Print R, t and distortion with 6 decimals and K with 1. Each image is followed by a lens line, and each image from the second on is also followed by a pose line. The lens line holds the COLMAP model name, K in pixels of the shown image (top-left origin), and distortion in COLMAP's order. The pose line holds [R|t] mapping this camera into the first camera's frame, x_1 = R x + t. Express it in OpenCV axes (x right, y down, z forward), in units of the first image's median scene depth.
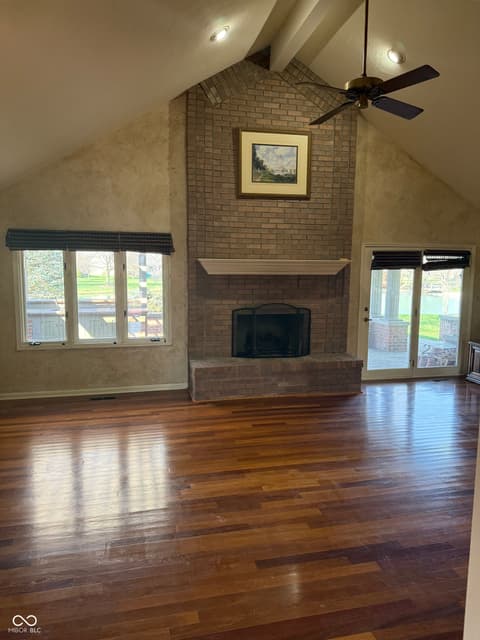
lens RADIAL K [[444.5, 0, 237.3], [0, 444.5, 324.2], [0, 0, 1]] dist [0.132117, -0.190387]
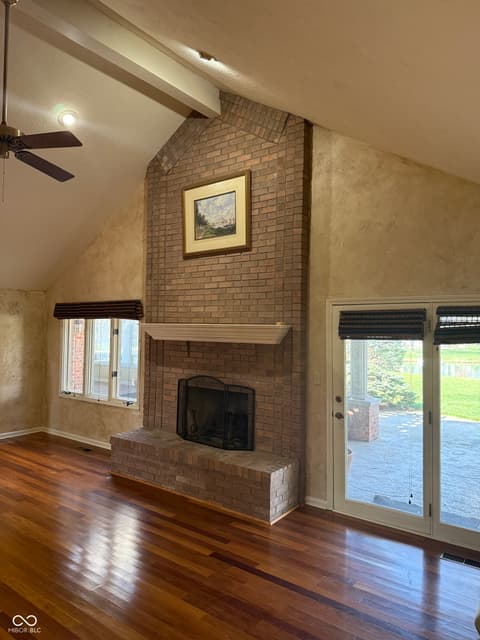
lens RADIAL K [[444.5, 0, 237.3], [0, 444.5, 324.2], [0, 0, 1]] dist [0.132117, -0.190387]
pose [[0.640478, -0.004794, -0.767962, 0.767630], [-0.102684, 0.990467, -0.091821, -0.073139], [0.761081, 0.137667, 0.633880, 0.508071]]
